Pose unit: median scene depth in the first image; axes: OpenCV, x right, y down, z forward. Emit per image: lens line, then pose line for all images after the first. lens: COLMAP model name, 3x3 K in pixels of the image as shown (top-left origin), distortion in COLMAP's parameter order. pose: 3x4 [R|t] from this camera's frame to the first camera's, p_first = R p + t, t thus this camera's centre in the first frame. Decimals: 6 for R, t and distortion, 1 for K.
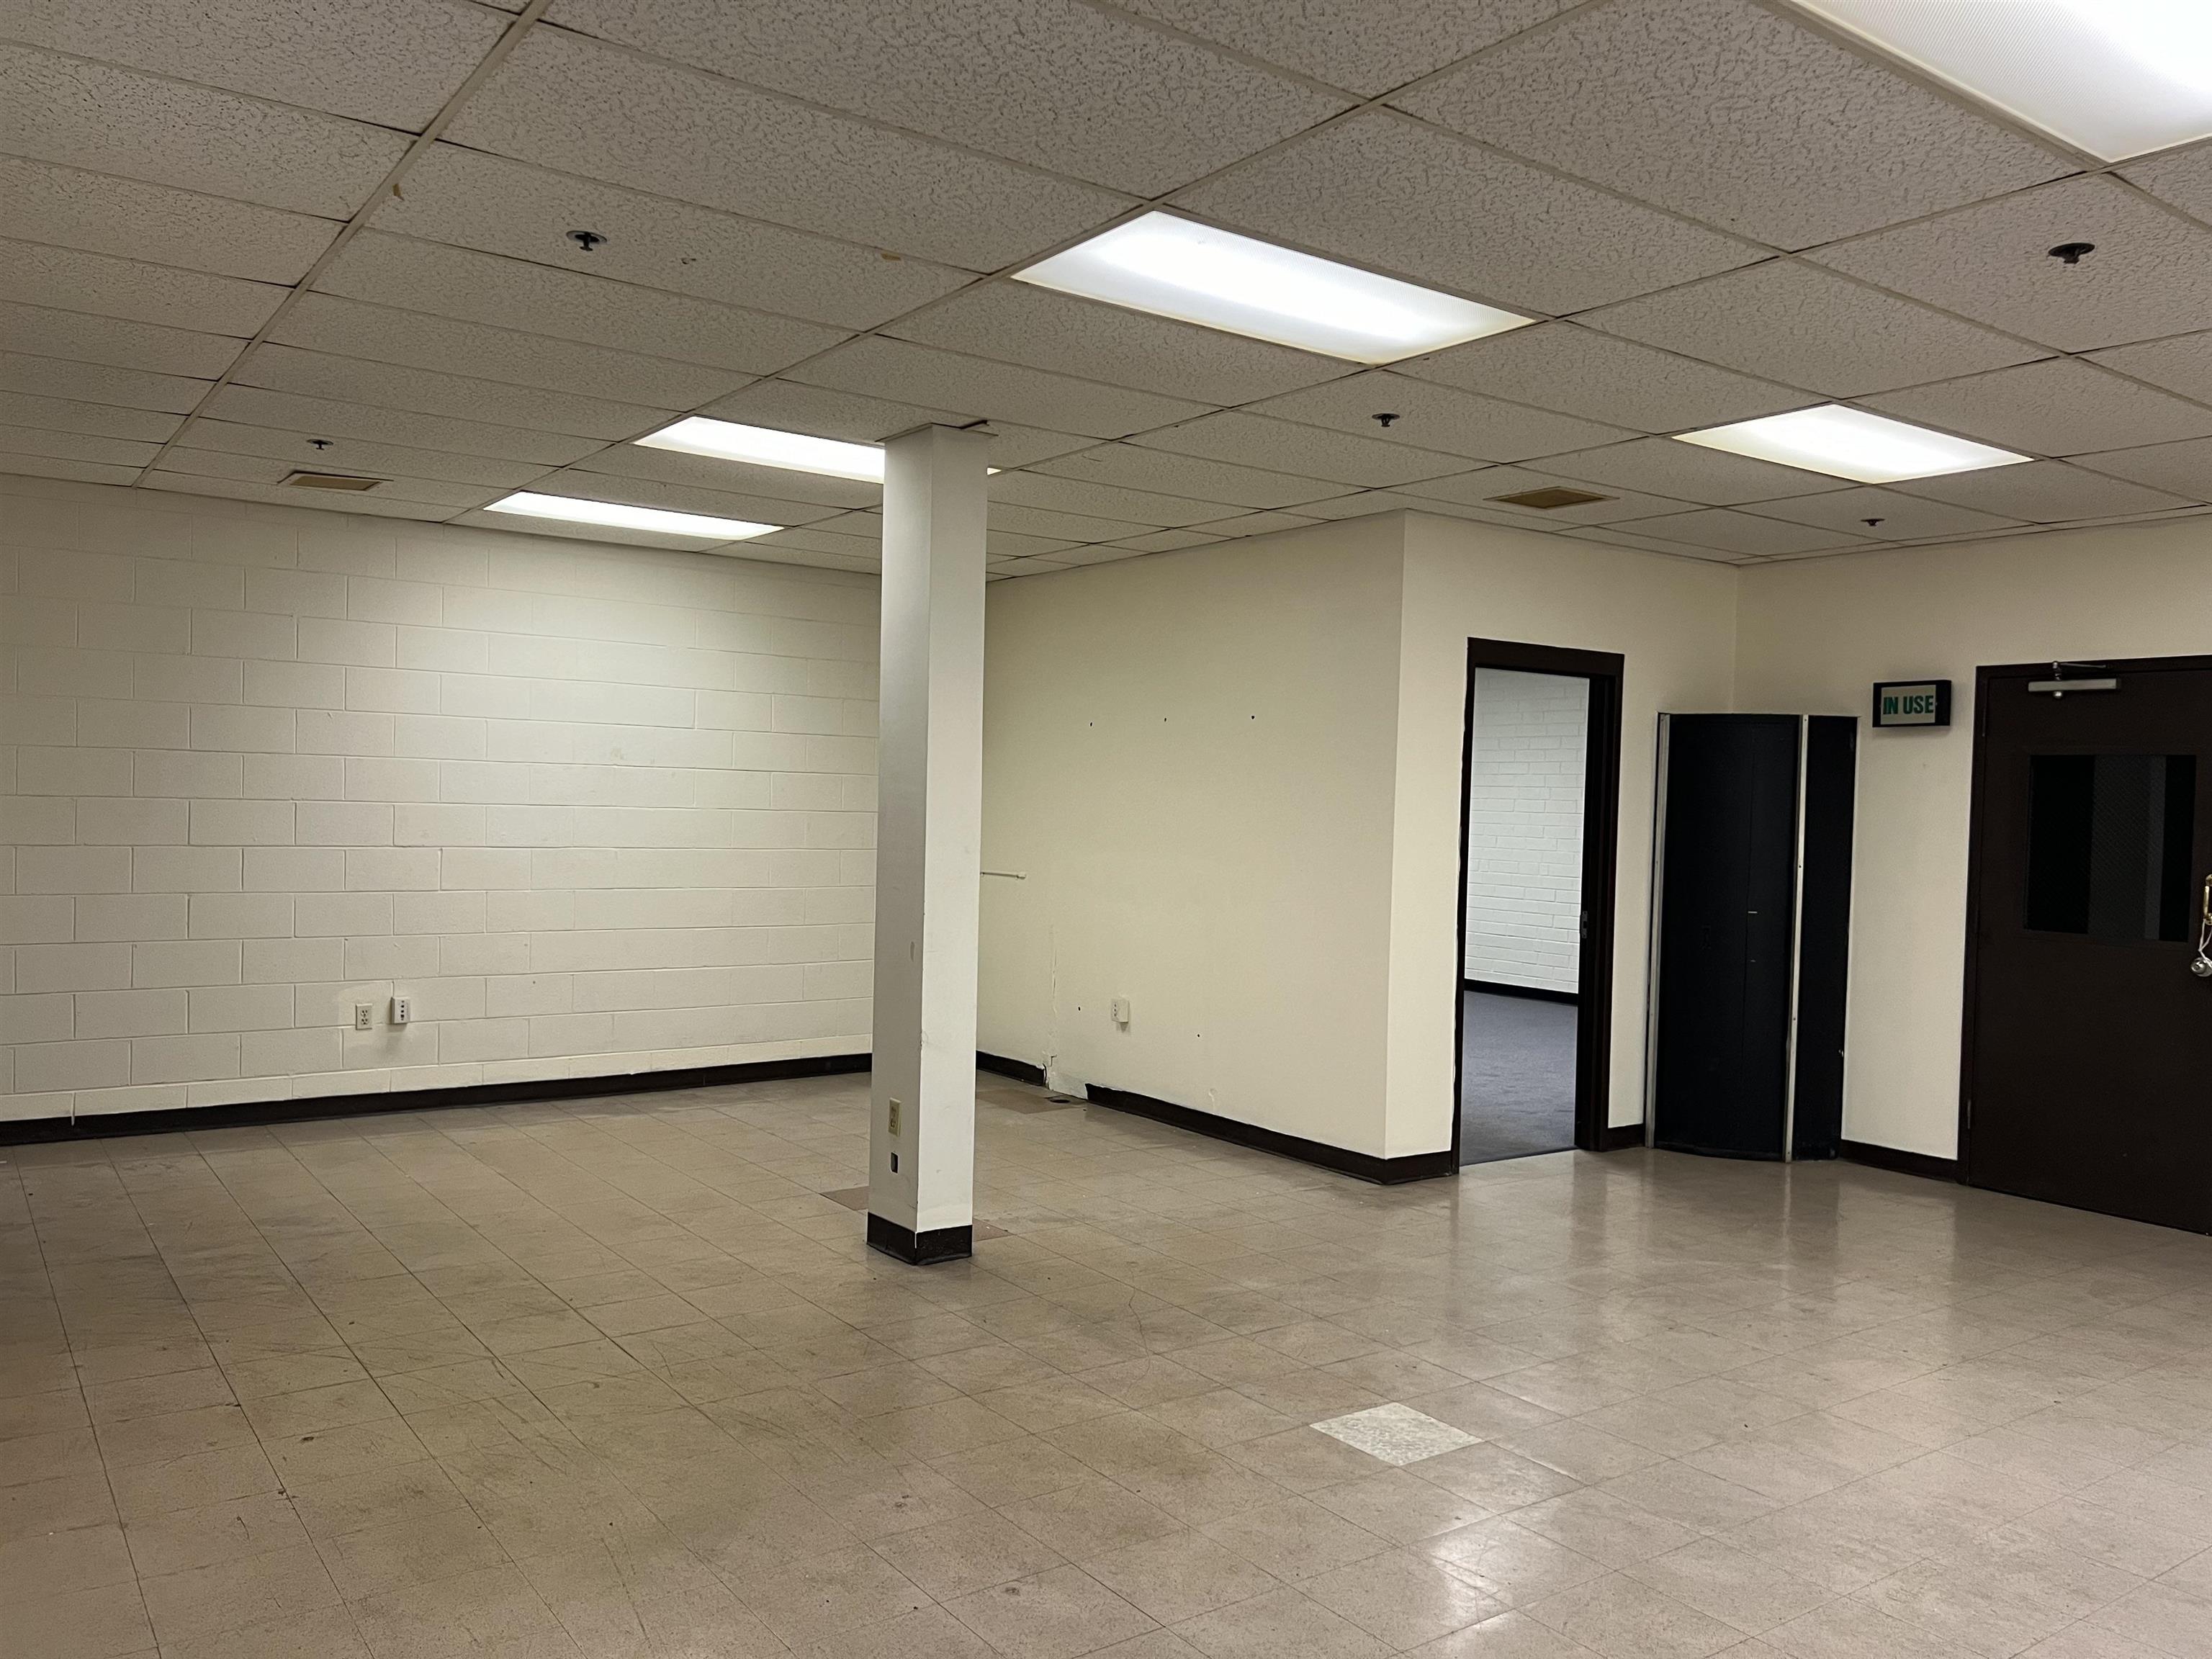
lens RADIAL K [[1648.7, 0, 1101.2], [0, 1648.7, 841.6], [0, 0, 1]] dist [0.041793, -0.048716]
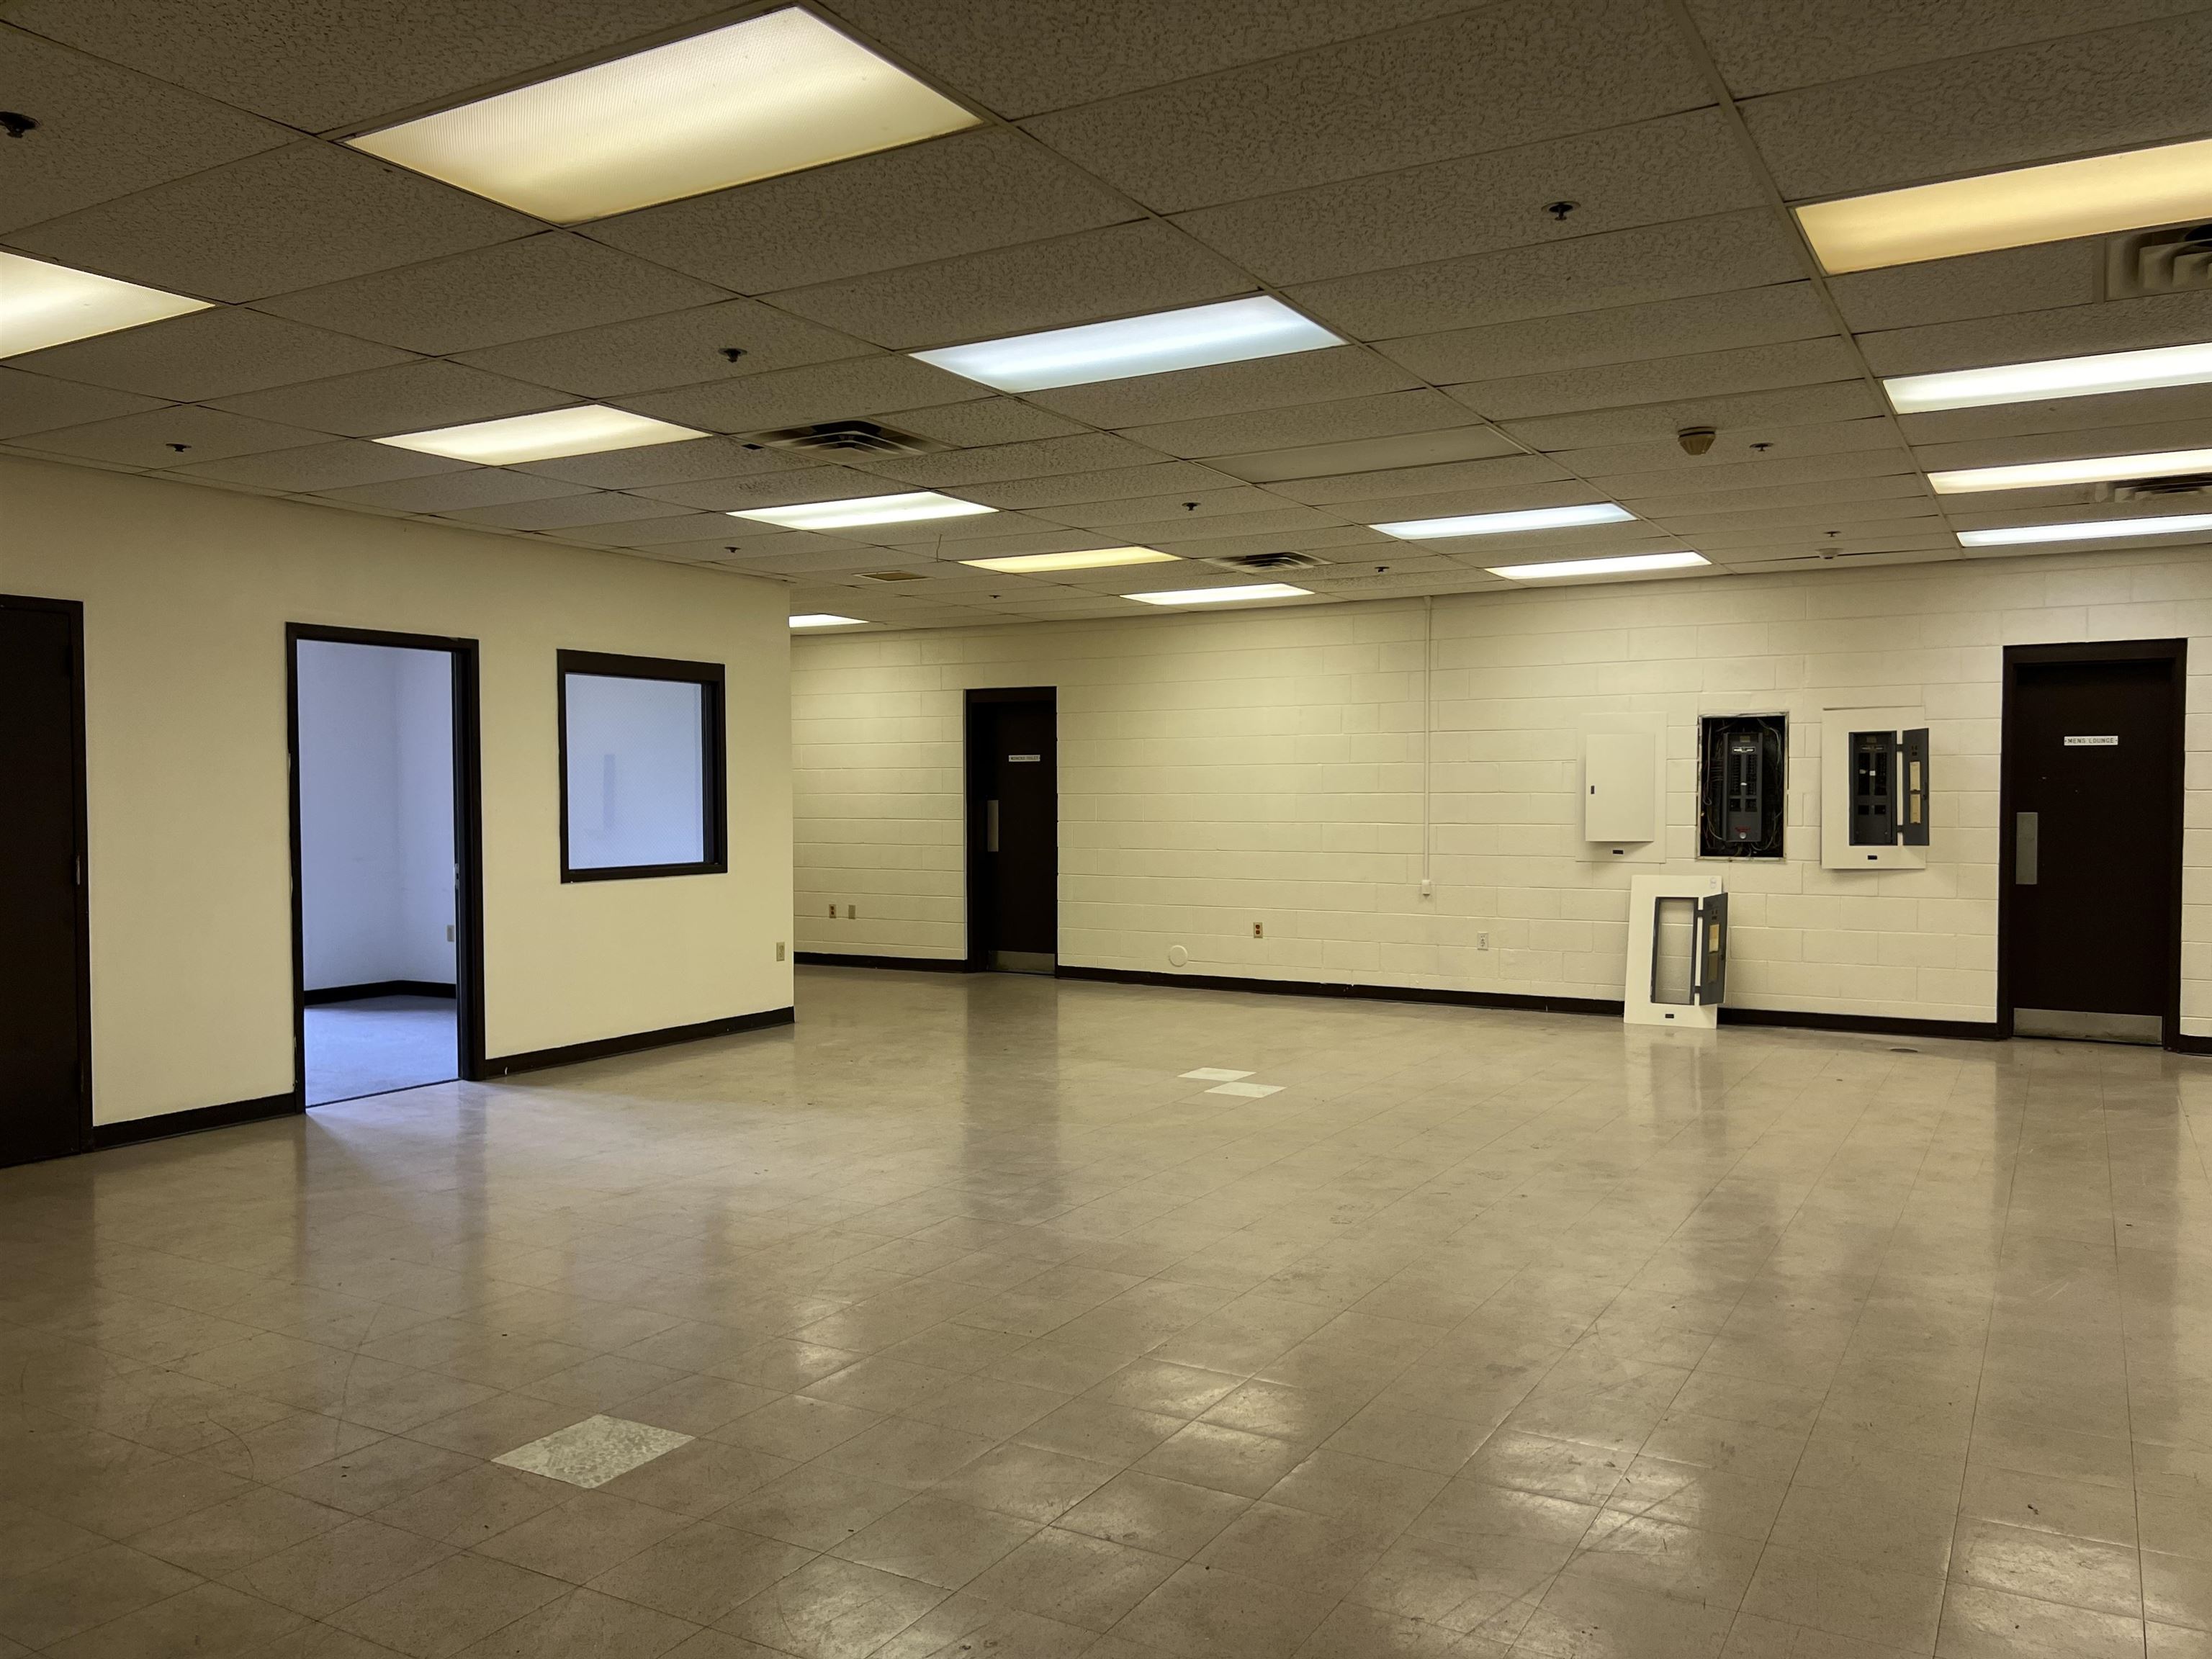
lens RADIAL K [[1648.7, 0, 1145.6], [0, 1648.7, 850.4], [0, 0, 1]] dist [0.041793, -0.048716]
pose [[-0.429241, -0.058492, 0.901294, -0.424400], [0.014257, 0.997338, 0.071515, -0.013014], [-0.903077, 0.043547, -0.427265, 0.638335]]
